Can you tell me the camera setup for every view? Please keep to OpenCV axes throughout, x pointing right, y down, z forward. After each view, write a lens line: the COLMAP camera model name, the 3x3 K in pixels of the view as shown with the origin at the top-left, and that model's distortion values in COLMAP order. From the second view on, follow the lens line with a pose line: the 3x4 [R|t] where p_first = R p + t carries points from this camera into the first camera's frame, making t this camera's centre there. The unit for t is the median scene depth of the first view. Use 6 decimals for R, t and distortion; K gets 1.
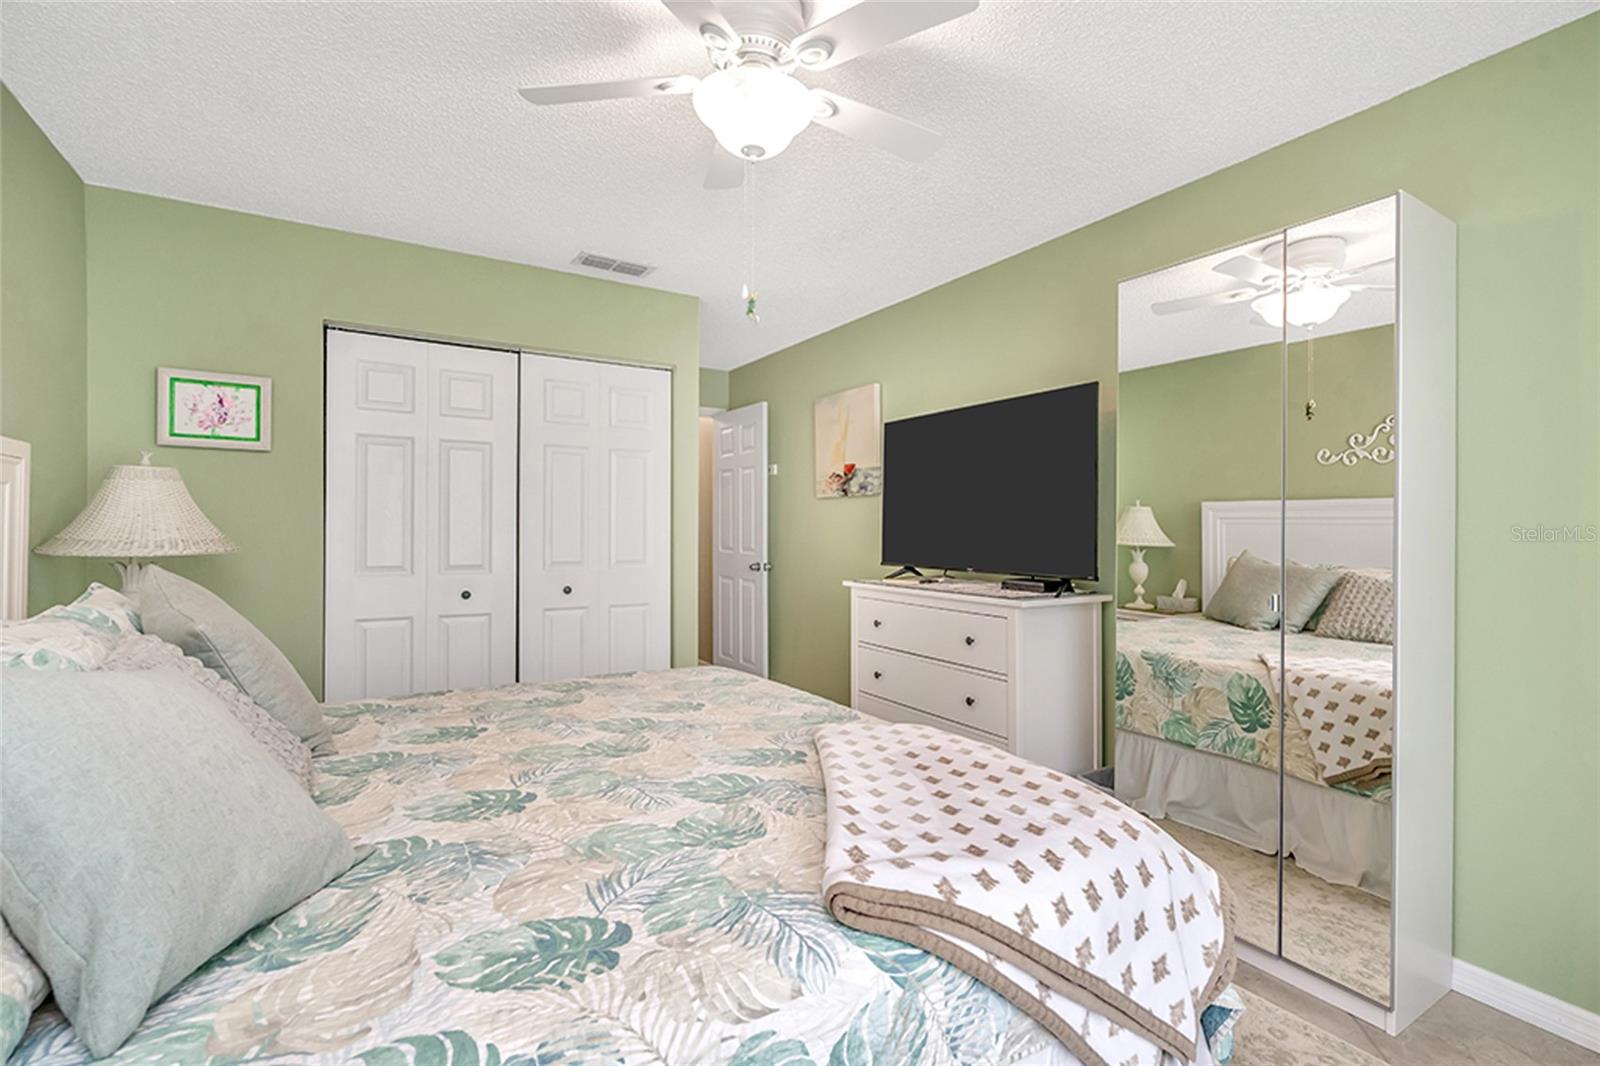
lens RADIAL K [[731.1, 0, 801.0], [0, 731.1, 525.8], [0, 0, 1]] dist [-0.000791, 0.000791]
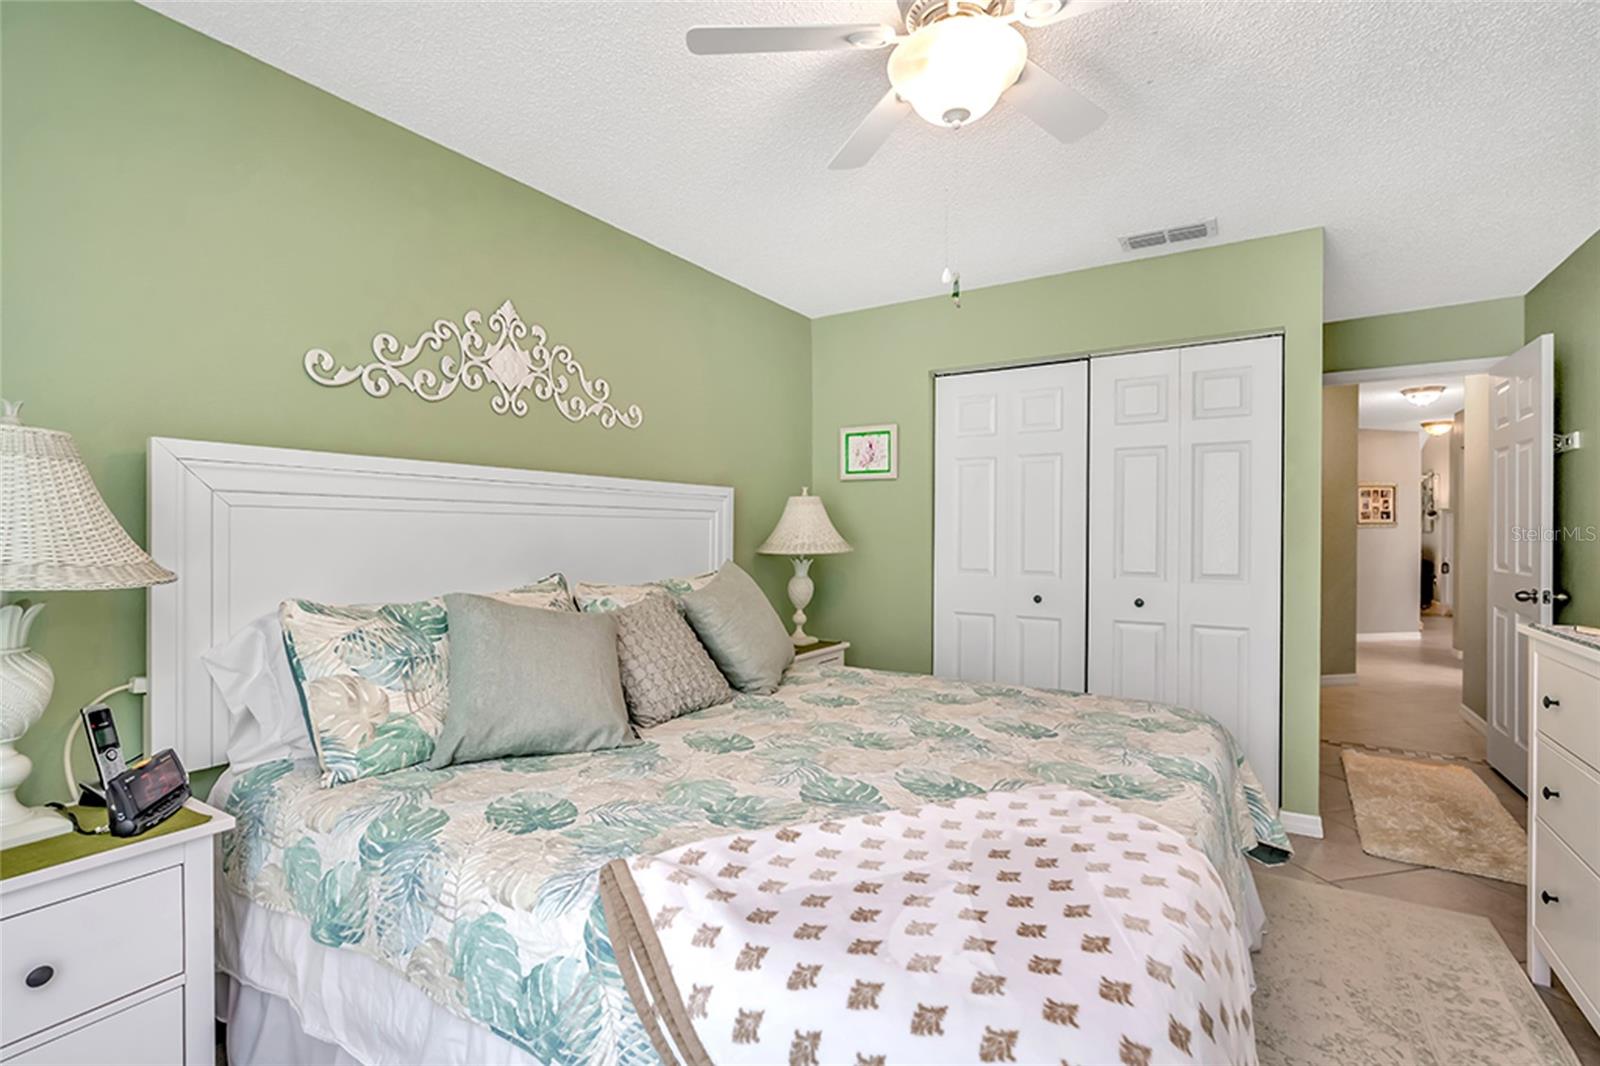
lens RADIAL K [[730.3, 0, 803.6], [0, 730.3, 534.2], [0, 0, 1]] dist [-0.007656, 0.000970]
pose [[0.441707, -0.006060, -0.897139, 0.802783], [0.004182, 0.999980, -0.004696, 0.008811], [0.897150, -0.001678, 0.441724, 0.535473]]
